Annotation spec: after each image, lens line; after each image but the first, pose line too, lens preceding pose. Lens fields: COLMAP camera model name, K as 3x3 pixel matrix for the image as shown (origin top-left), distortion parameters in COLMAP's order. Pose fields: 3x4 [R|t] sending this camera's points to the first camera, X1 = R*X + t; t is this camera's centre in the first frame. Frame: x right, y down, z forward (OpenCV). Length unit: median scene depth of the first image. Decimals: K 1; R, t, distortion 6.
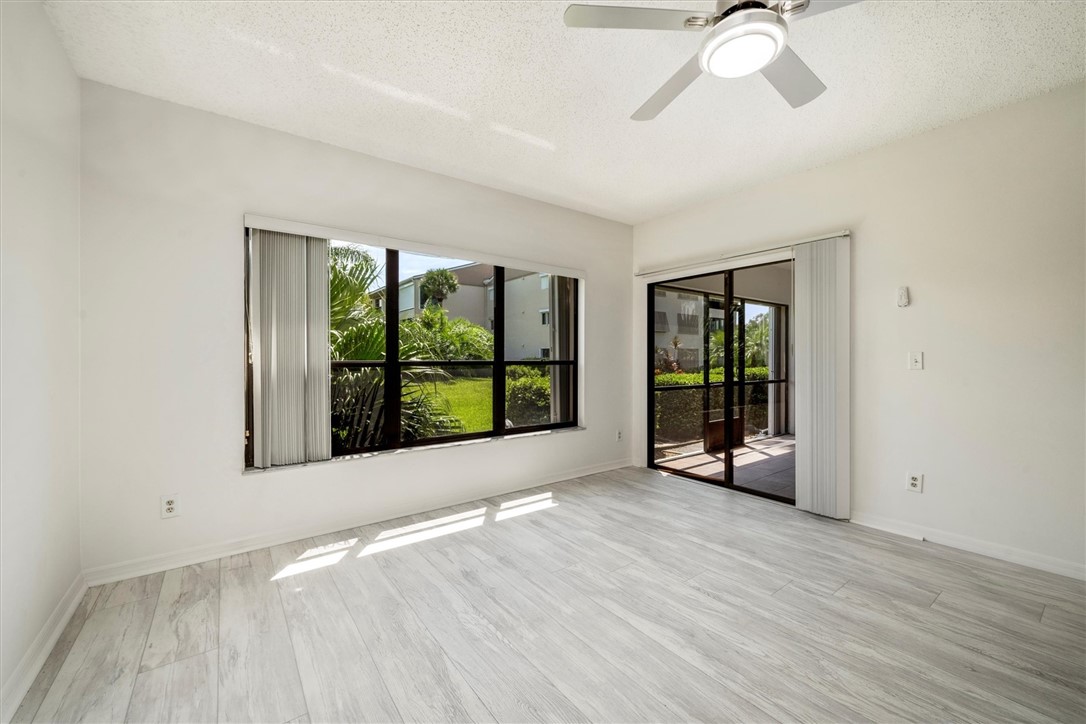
lens RADIAL K [[430.8, 0, 540.7], [0, 430.8, 358.4], [0, 0, 1]] dist [0.008311, 0.000117]
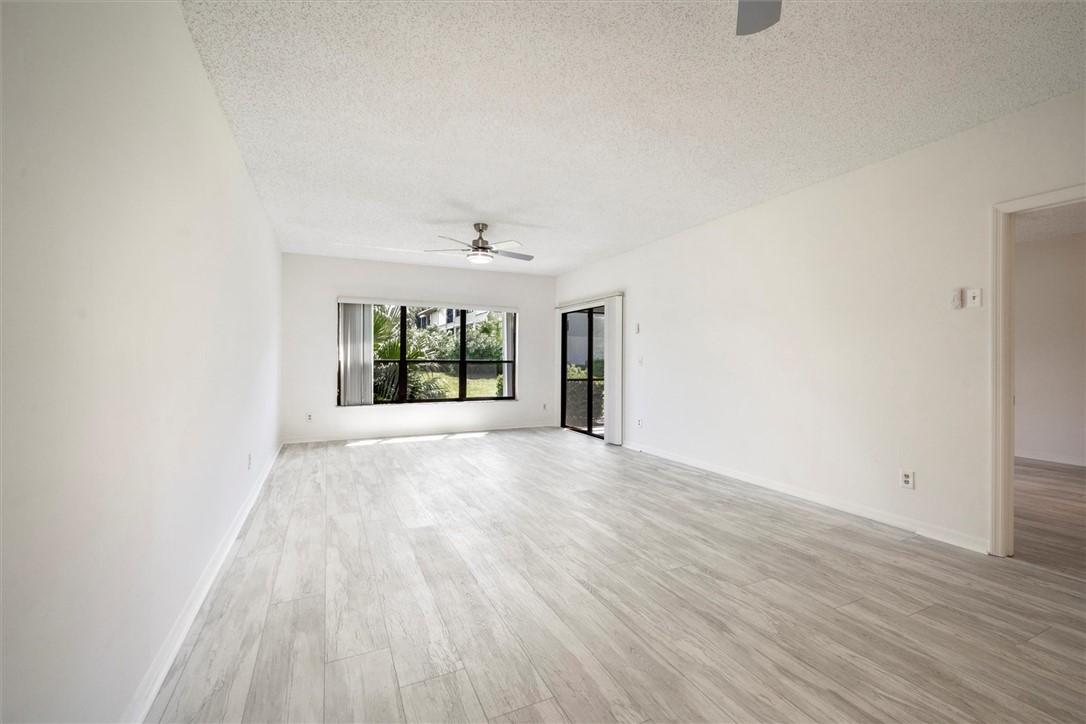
lens RADIAL K [[462.1, 0, 541.3], [0, 462.1, 357.1], [0, 0, 1]] dist [-0.000319, 0.000131]
pose [[0.978297, 0.006611, -0.207103, 0.736771], [-0.007828, 0.999957, -0.005054, 0.000207], [0.207061, 0.006566, 0.978306, -0.983229]]
